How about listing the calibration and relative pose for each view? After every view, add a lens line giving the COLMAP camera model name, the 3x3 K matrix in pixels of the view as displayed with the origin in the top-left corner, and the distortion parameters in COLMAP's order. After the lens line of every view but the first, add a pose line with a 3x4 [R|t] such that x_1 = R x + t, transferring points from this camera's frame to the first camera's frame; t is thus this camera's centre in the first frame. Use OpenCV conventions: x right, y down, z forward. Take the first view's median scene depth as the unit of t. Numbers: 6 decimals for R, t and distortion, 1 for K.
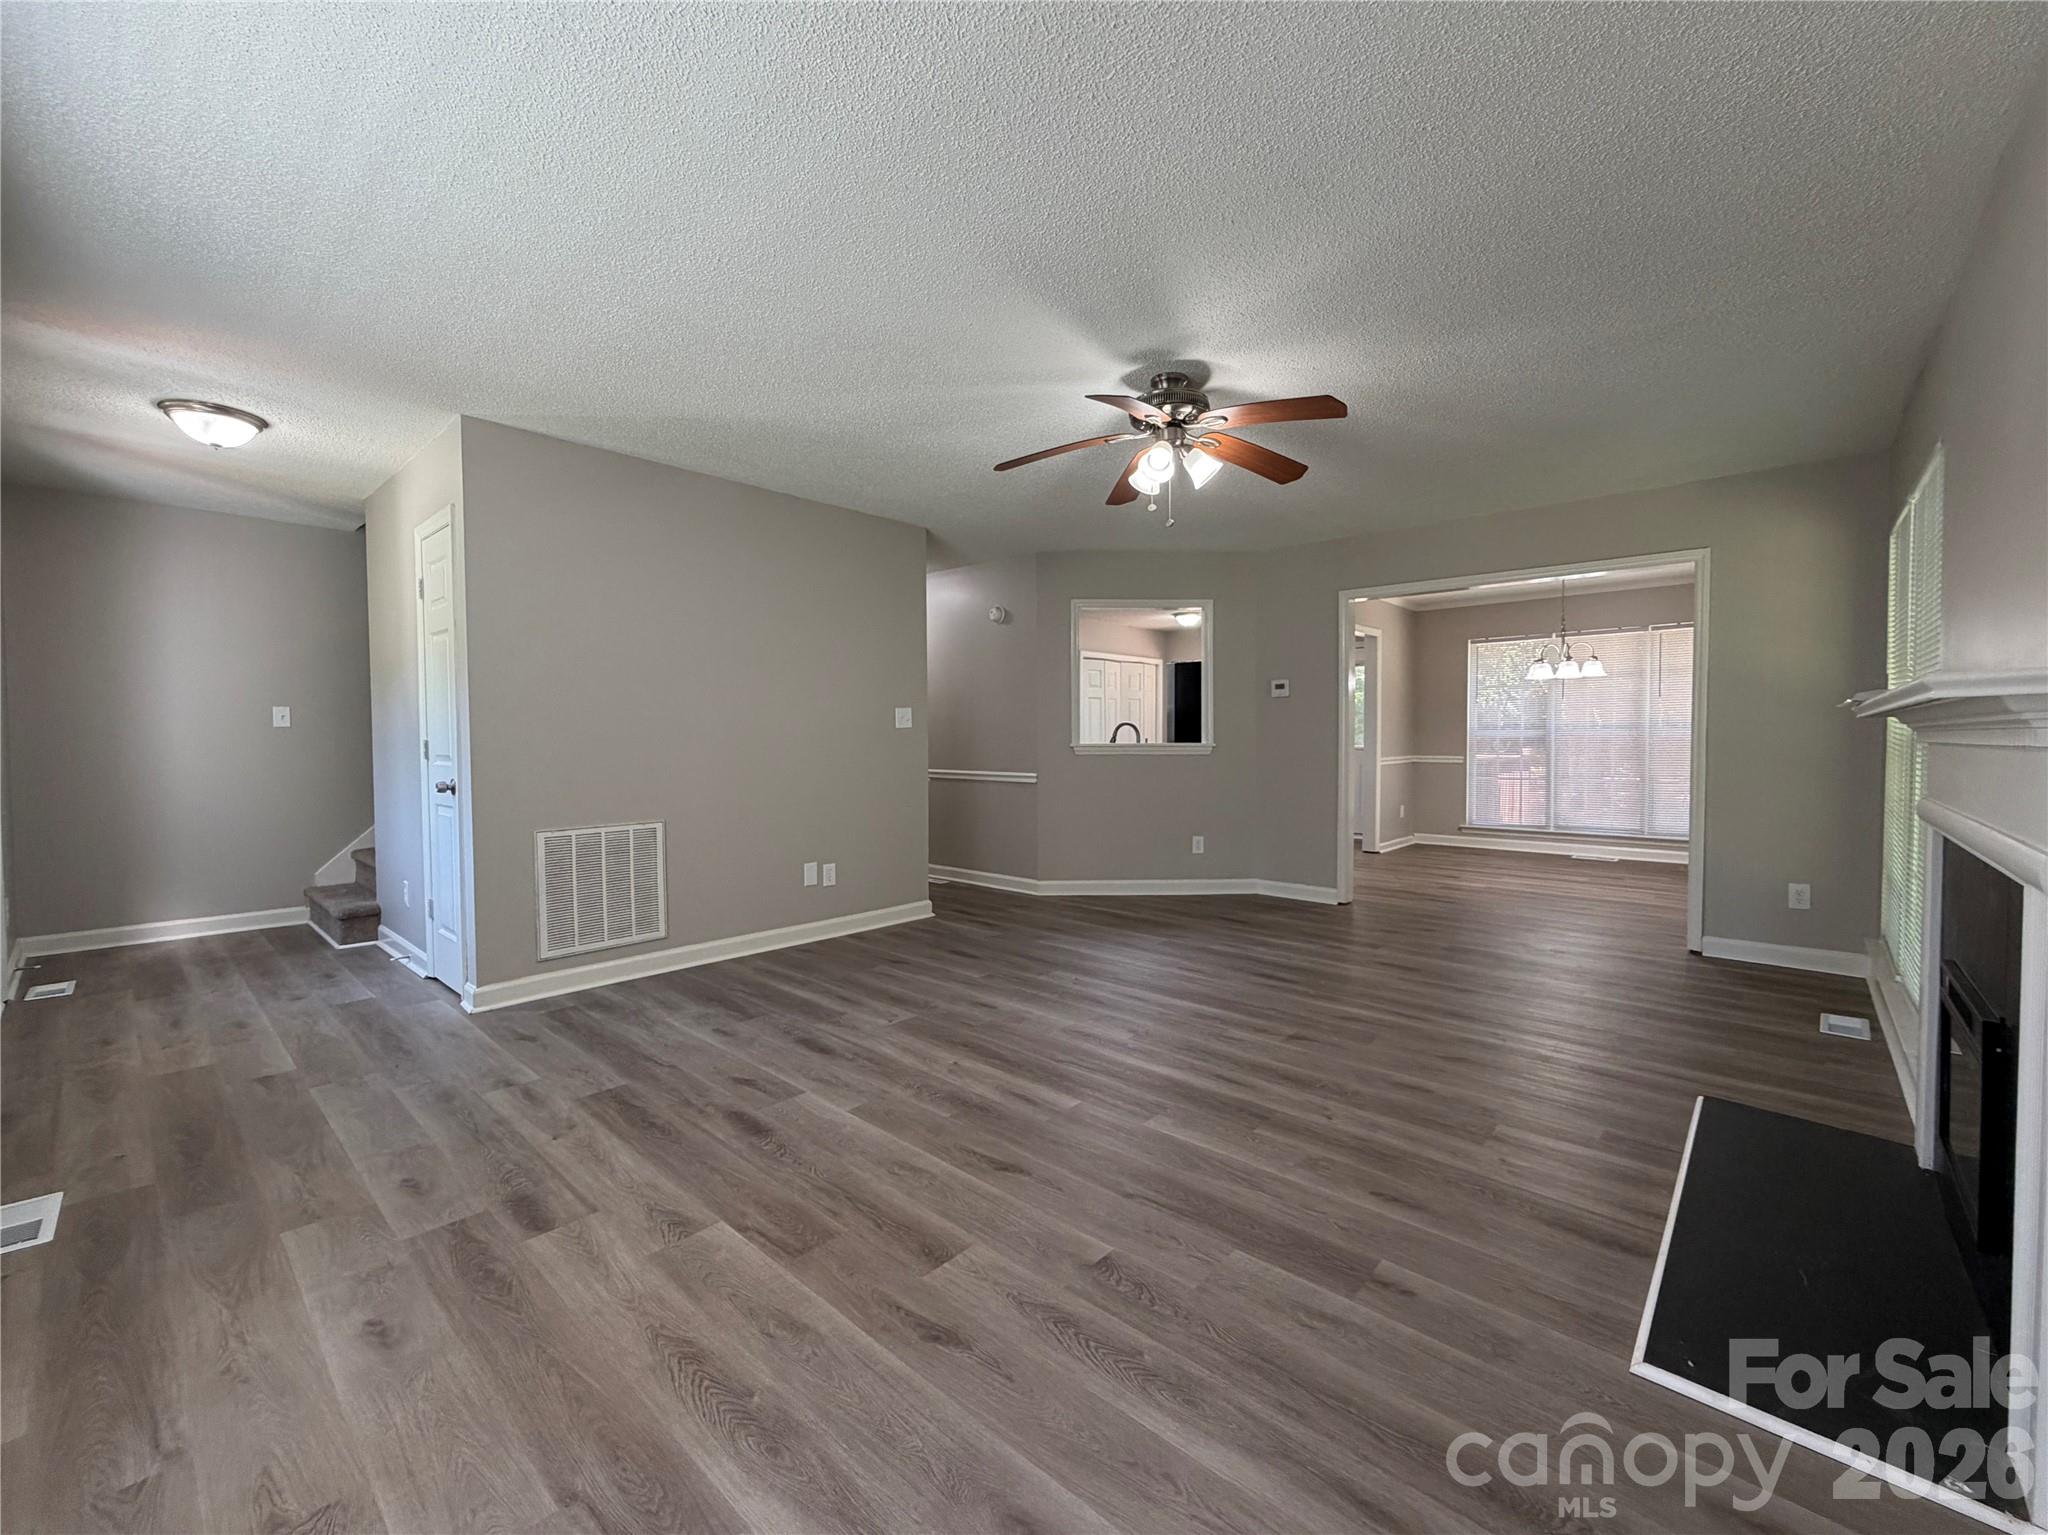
lens RADIAL K [[847.2, 0, 1018.6], [0, 847.2, 762.6], [0, 0, 1]] dist [-0.001330, -0.000025]
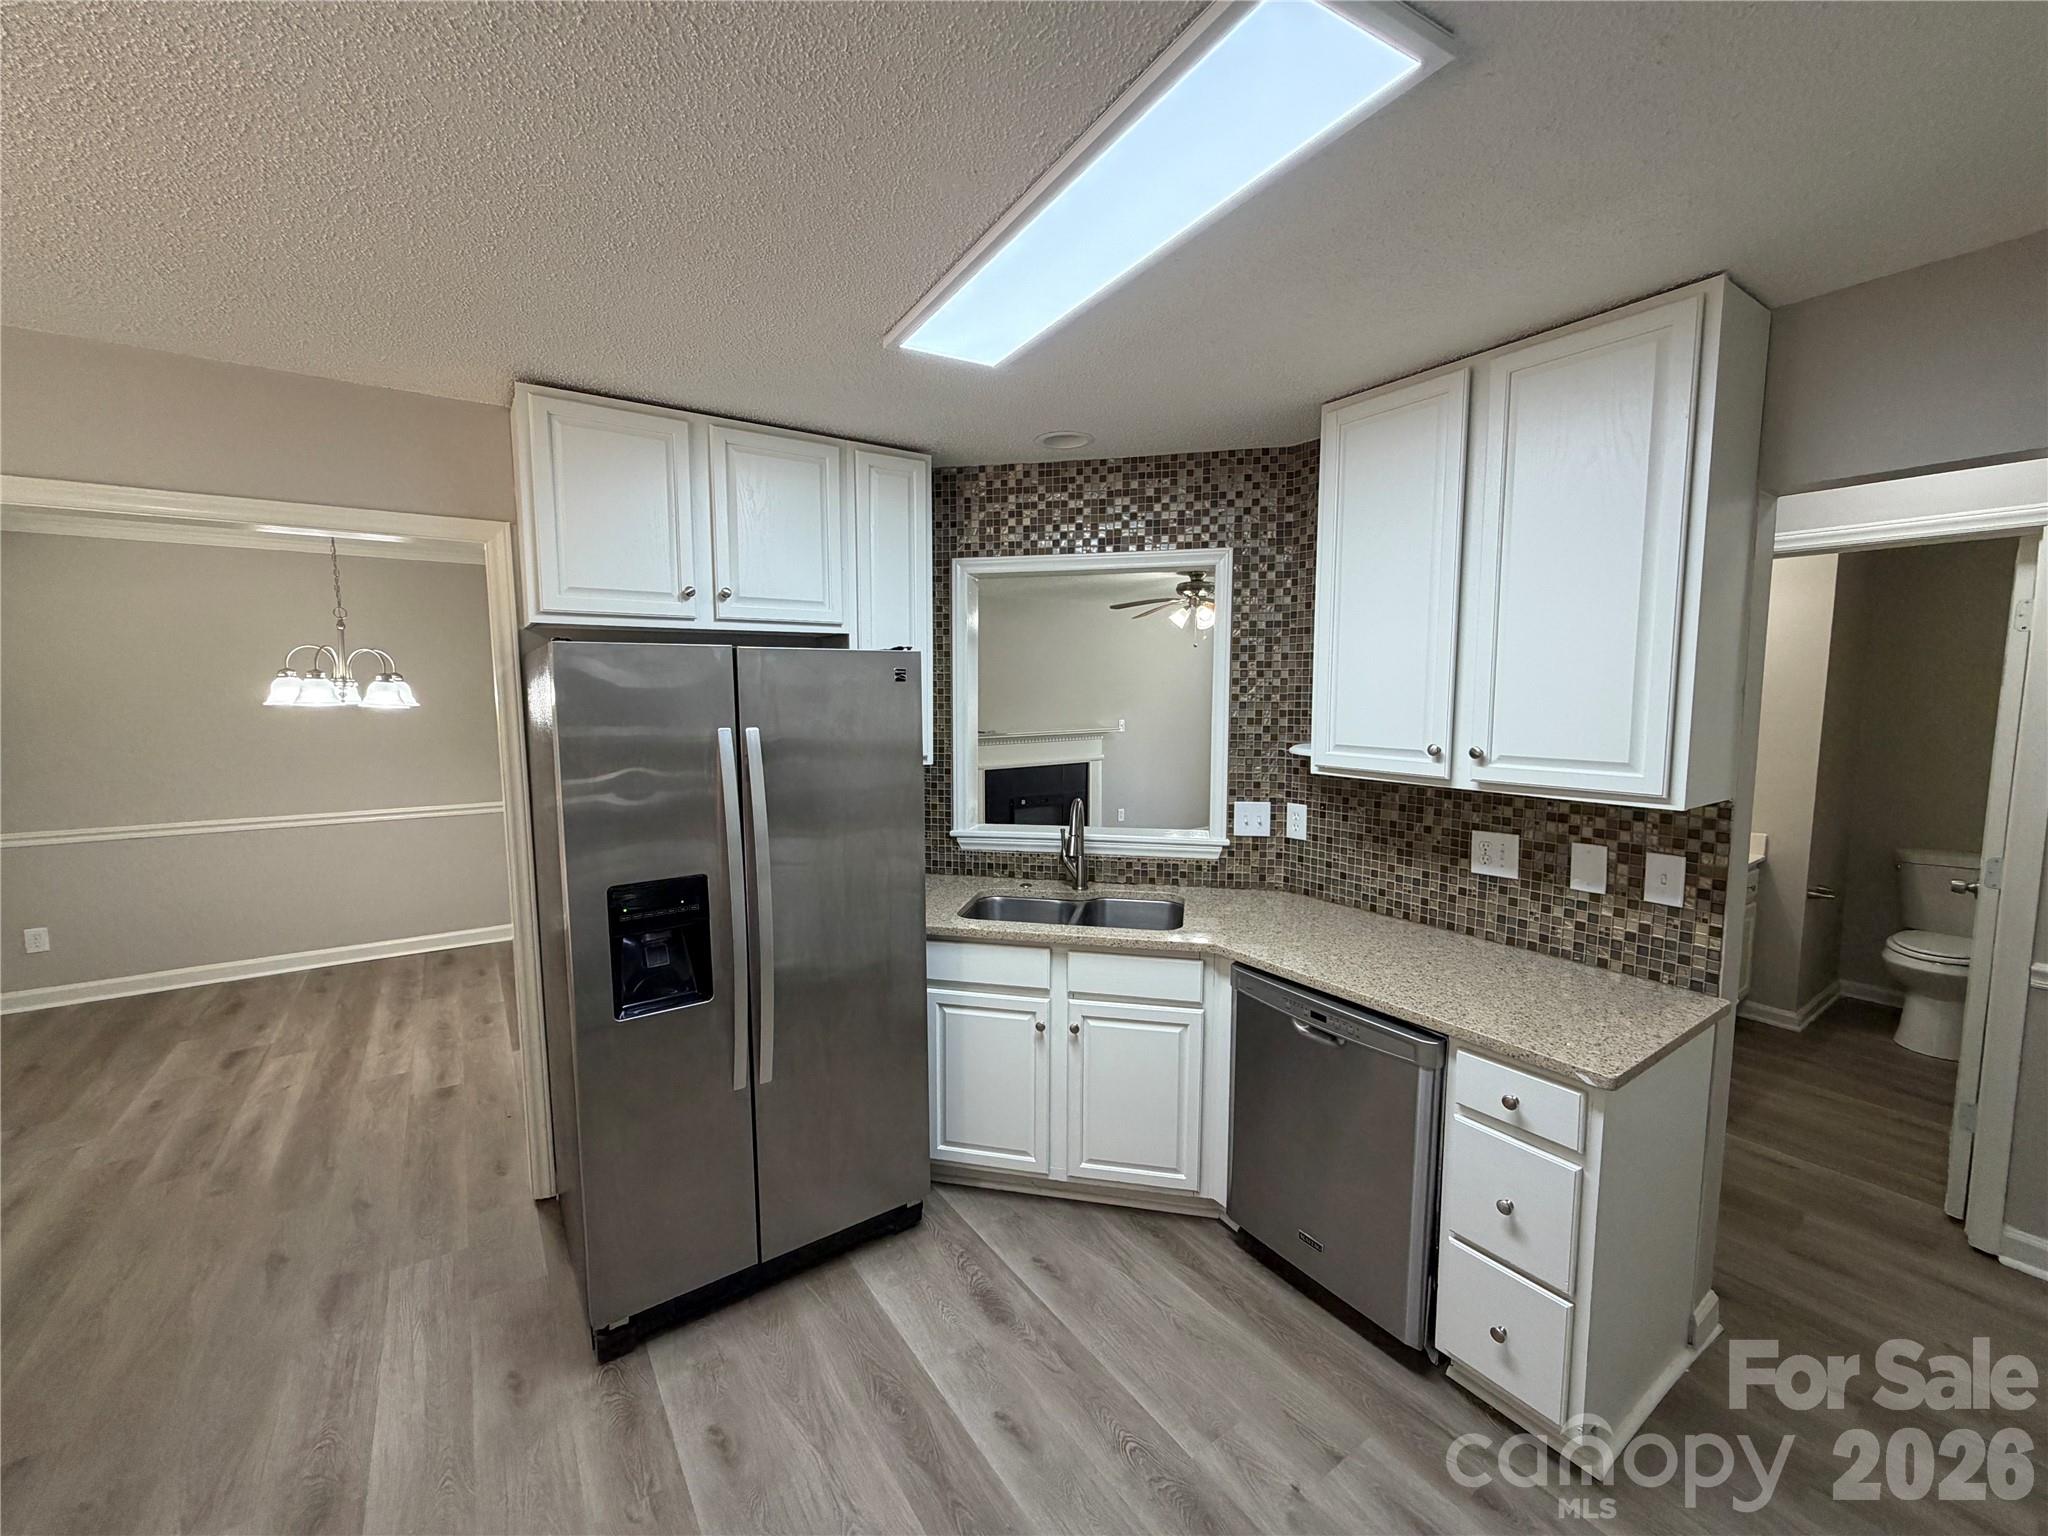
lens RADIAL K [[820.1, 0, 1019.4], [0, 820.1, 765.9], [0, 0, 1]] dist [0.000186, 0.000051]
pose [[-0.976051, -0.009029, 0.217356, 0.130399], [0.018700, 0.991958, 0.125178, -0.287211], [-0.216738, 0.126244, -0.968033, 3.451043]]
